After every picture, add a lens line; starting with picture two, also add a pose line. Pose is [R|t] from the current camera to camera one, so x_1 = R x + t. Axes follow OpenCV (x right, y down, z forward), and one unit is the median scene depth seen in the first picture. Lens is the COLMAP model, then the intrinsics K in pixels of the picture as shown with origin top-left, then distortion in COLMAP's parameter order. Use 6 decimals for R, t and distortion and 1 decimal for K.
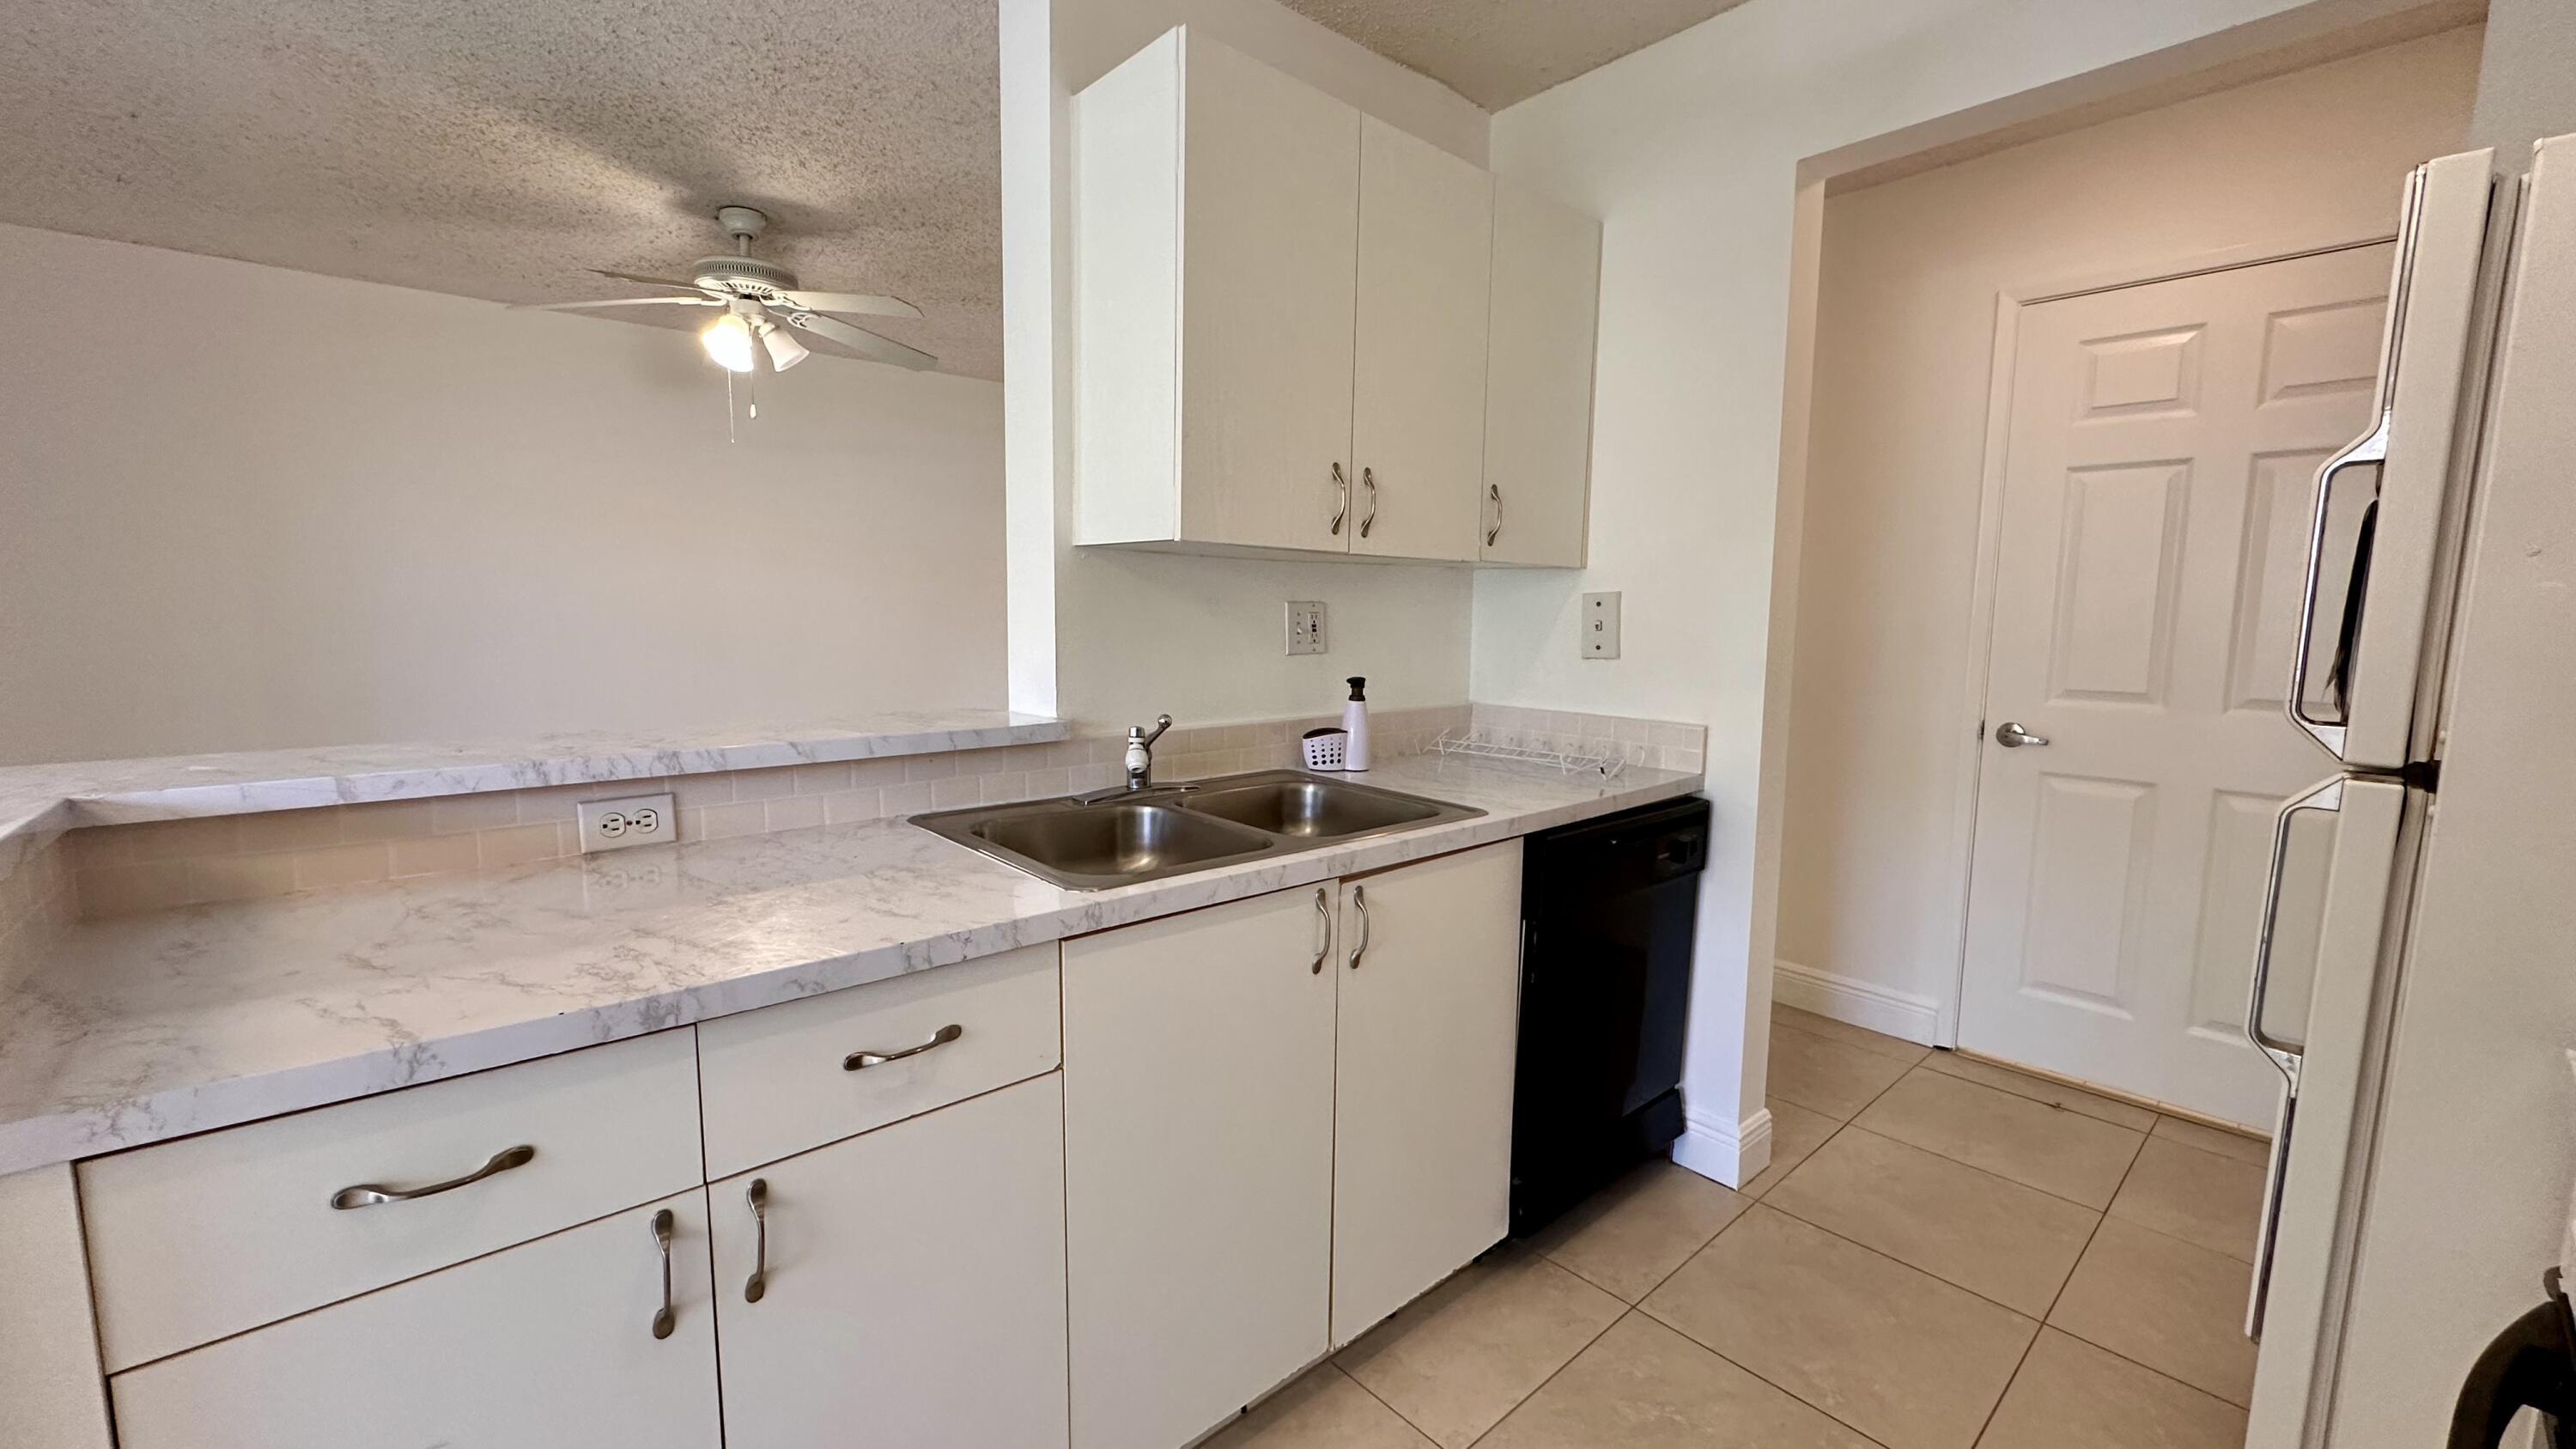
lens RADIAL K [[1027.0, 0, 1289.8], [0, 1027.0, 730.7], [0, 0, 1]] dist [-0.002273, 0.000461]
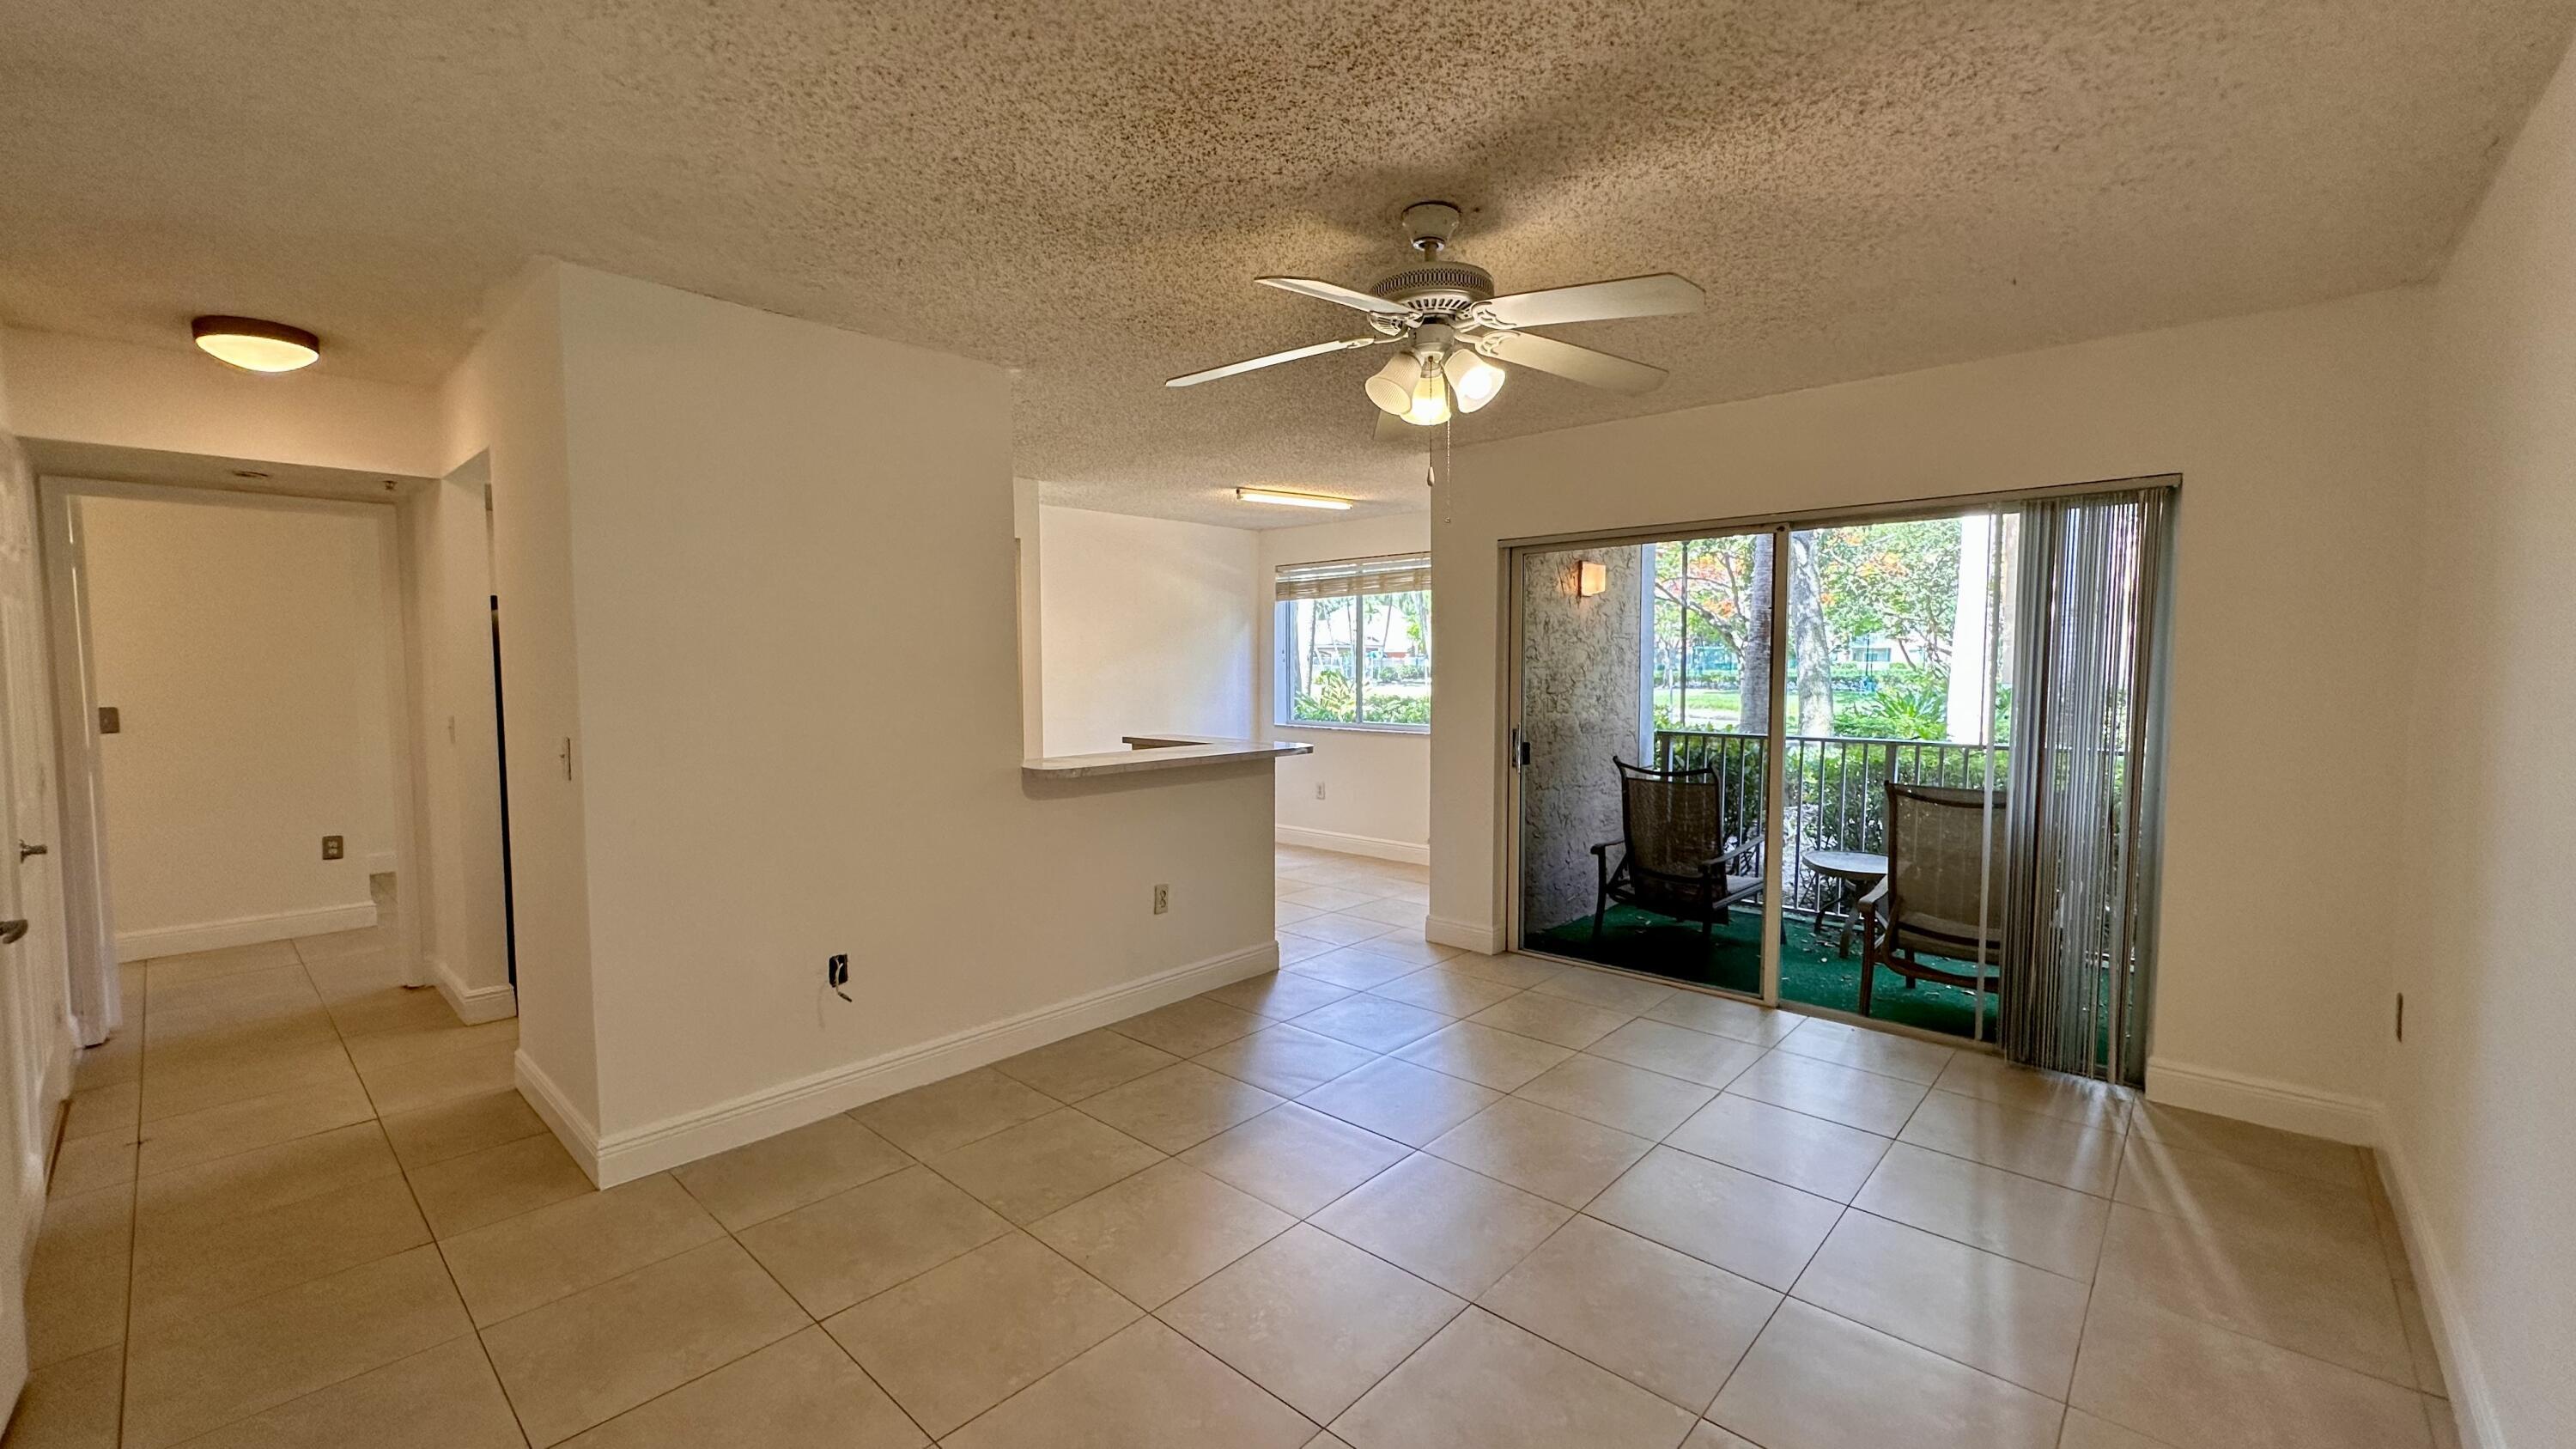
lens RADIAL K [[1027.0, 0, 1288.9], [0, 1027.0, 729.3], [0, 0, 1]] dist [-0.002273, 0.000461]
pose [[-0.995116, -0.000427, -0.098712, -0.447295], [-0.018747, 0.982608, 0.184742, -0.340482], [0.096916, 0.185690, -0.977817, 2.226395]]
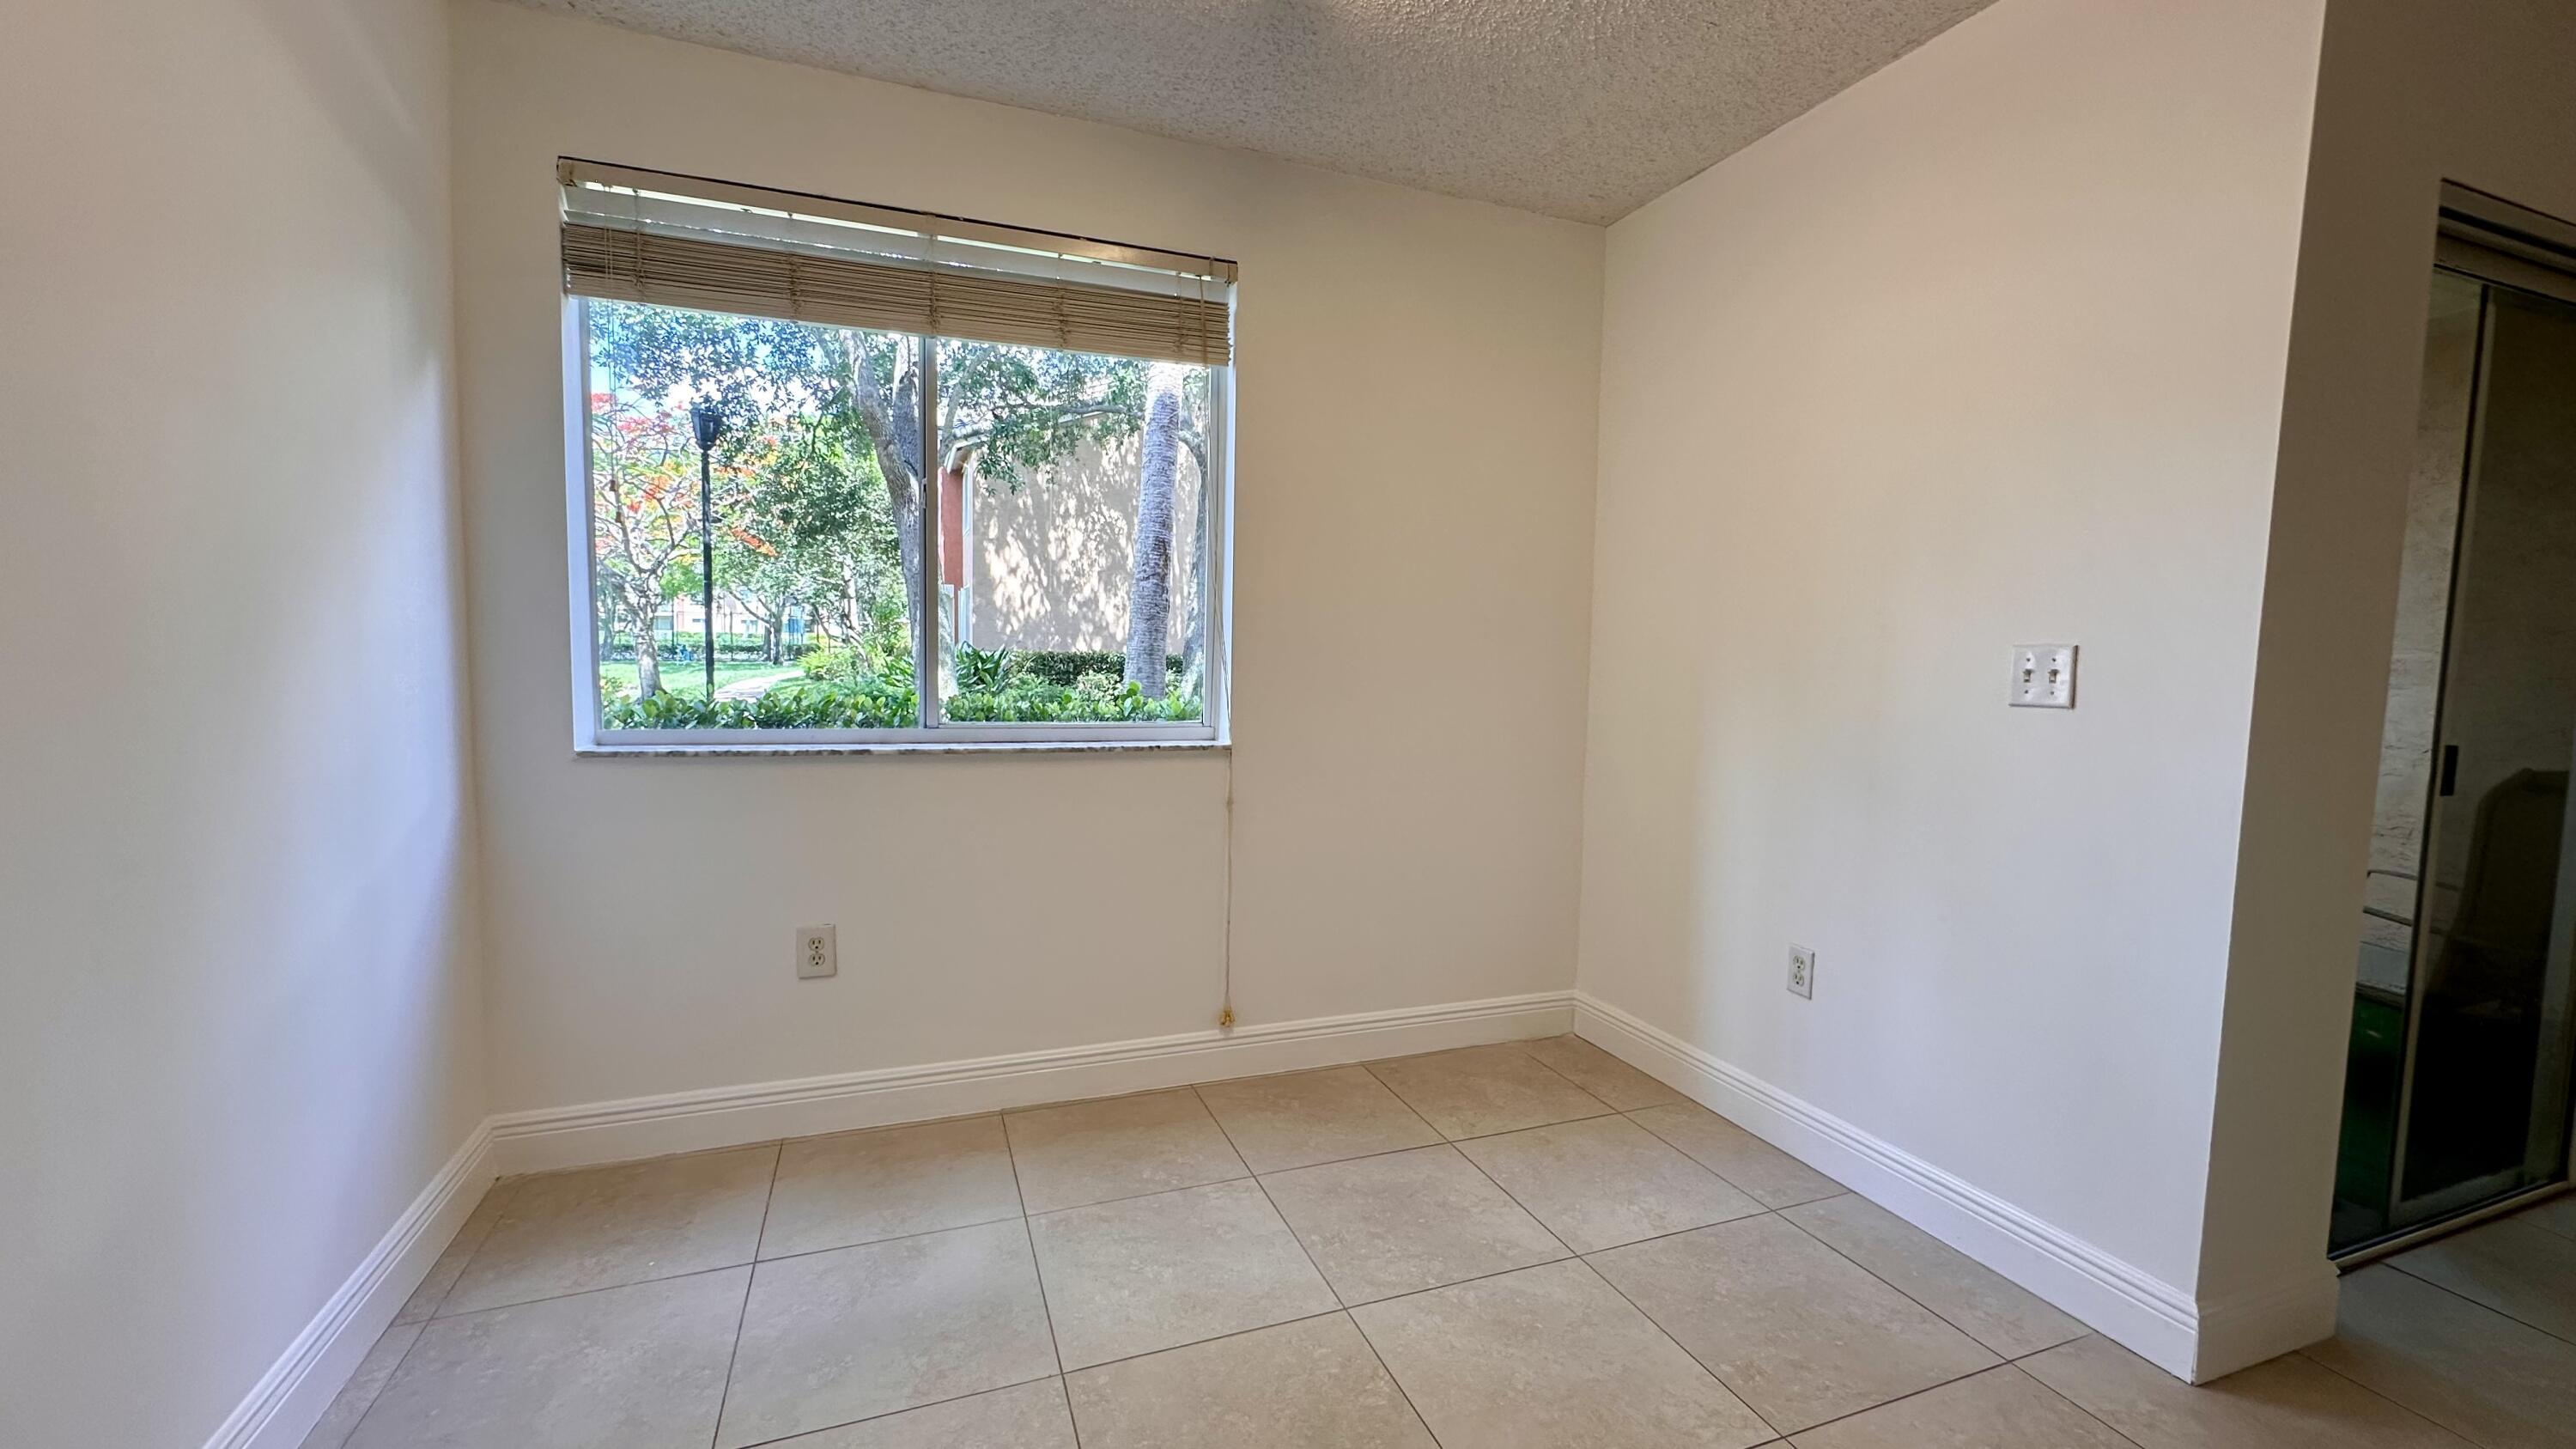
lens RADIAL K [[1027.0, 0, 1294.8], [0, 1027.0, 734.5], [0, 0, 1]] dist [-0.002273, 0.000461]
pose [[-0.354735, 0.057164, -0.933218, -0.123310], [-0.141930, 0.983269, 0.114181, 0.037135], [0.924132, 0.172955, -0.340687, -0.043694]]
